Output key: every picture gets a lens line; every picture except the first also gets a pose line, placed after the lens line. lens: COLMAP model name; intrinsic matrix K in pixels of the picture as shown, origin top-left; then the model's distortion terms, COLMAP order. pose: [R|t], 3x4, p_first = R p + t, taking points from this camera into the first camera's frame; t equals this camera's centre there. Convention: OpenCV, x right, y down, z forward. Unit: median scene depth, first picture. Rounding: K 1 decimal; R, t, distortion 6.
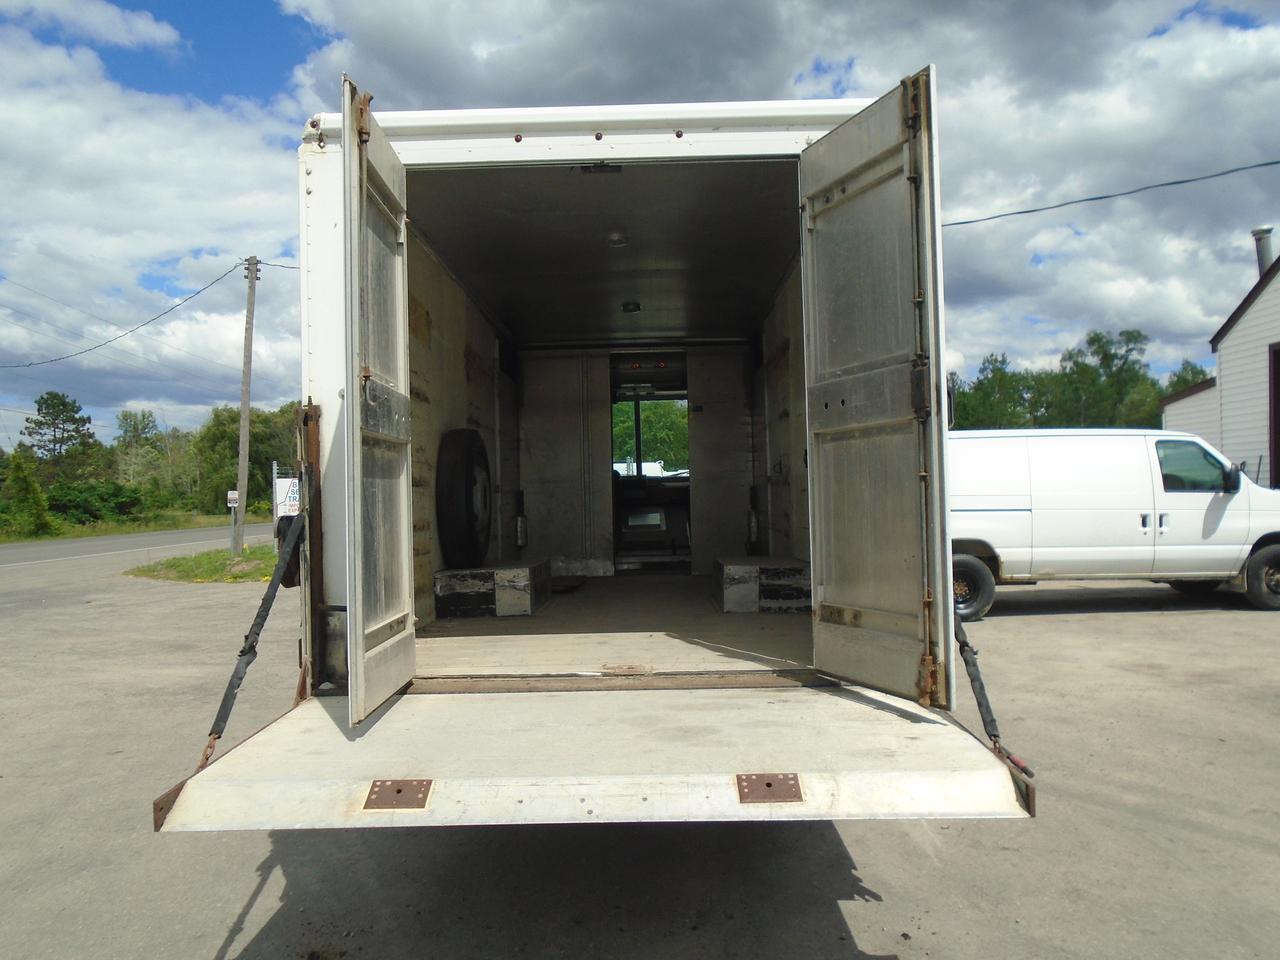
lens RADIAL K [[975.4, 0, 640.0], [0, 975.4, 480.0], [0, 0, 1]] dist [0.000833, 0.002350]
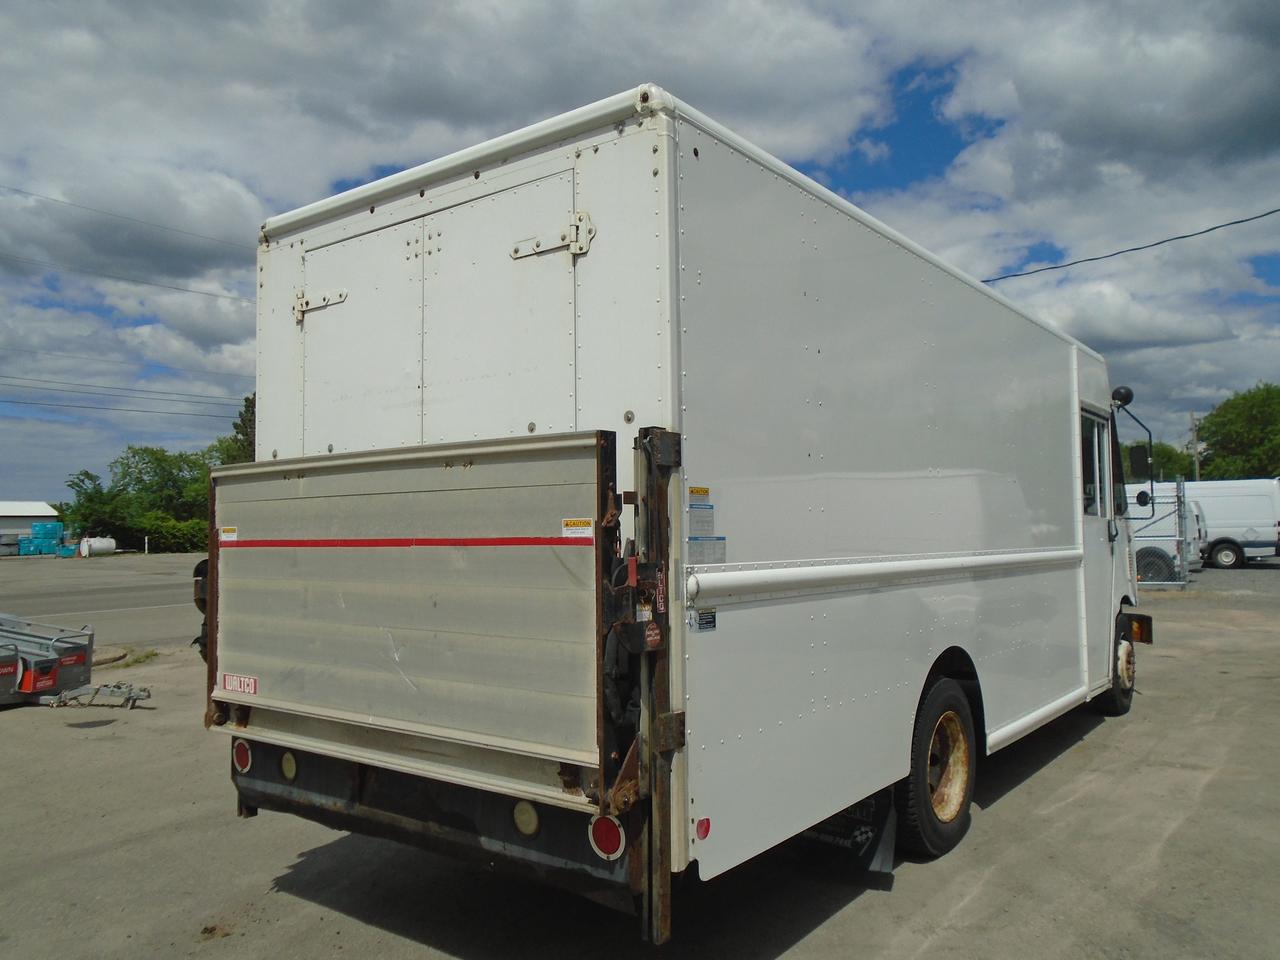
lens RADIAL K [[978.0, 0, 641.8], [0, 978.0, 480.2], [0, 0, 1]] dist [-0.003271, -0.000986]
pose [[0.805784, -0.017842, -0.591941, 0.271814], [0.006768, 0.999758, -0.020923, -0.010939], [0.592171, 0.012853, 0.805710, 0.116821]]
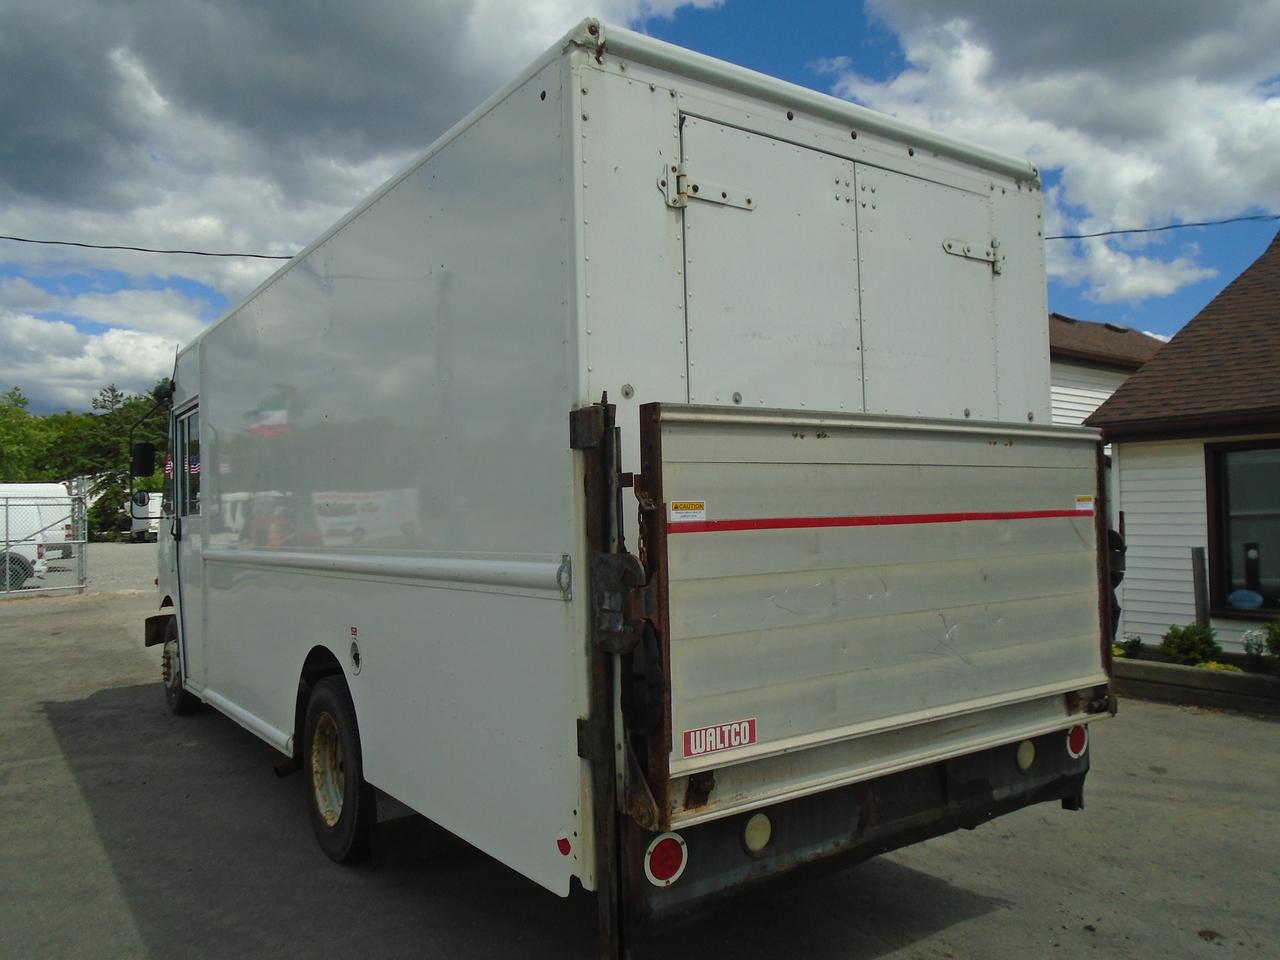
lens RADIAL K [[982.2, 0, 640.0], [0, 982.2, 480.0], [0, 0, 1]] dist [-0.006351, 0.005771]
pose [[0.805212, 0.025410, 0.592442, -0.273894], [-0.009169, 0.999496, -0.030406, 0.001347], [-0.592916, 0.019051, 0.805039, 0.139569]]
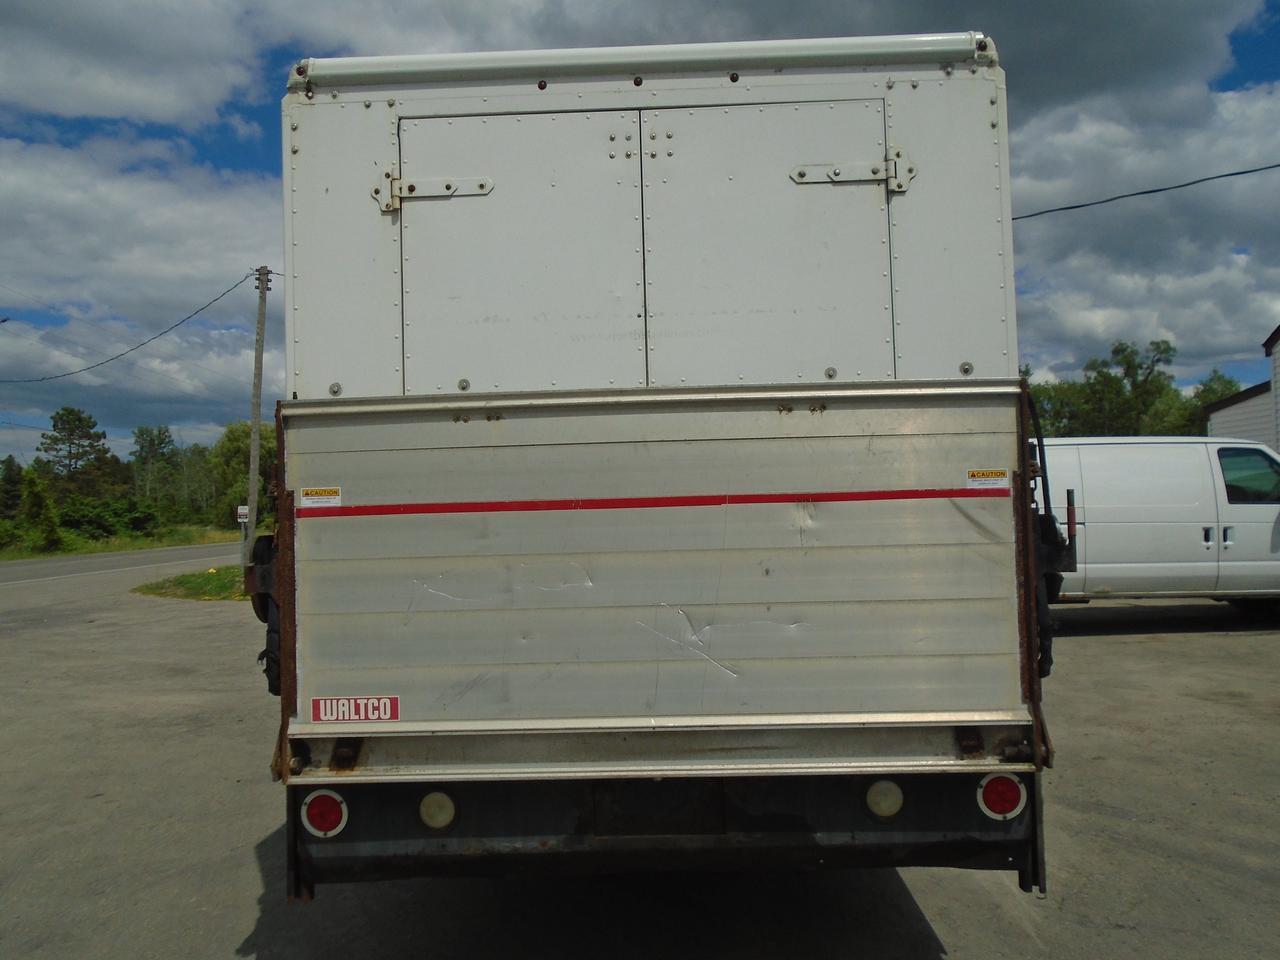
lens RADIAL K [[982.2, 0, 640.0], [0, 982.2, 480.0], [0, 0, 1]] dist [-0.006351, 0.005771]
pose [[0.999869, -0.003930, -0.015709, -0.010662], [0.003712, 0.999897, -0.013867, 0.000836], [0.015762, 0.013807, 0.999780, 0.059319]]
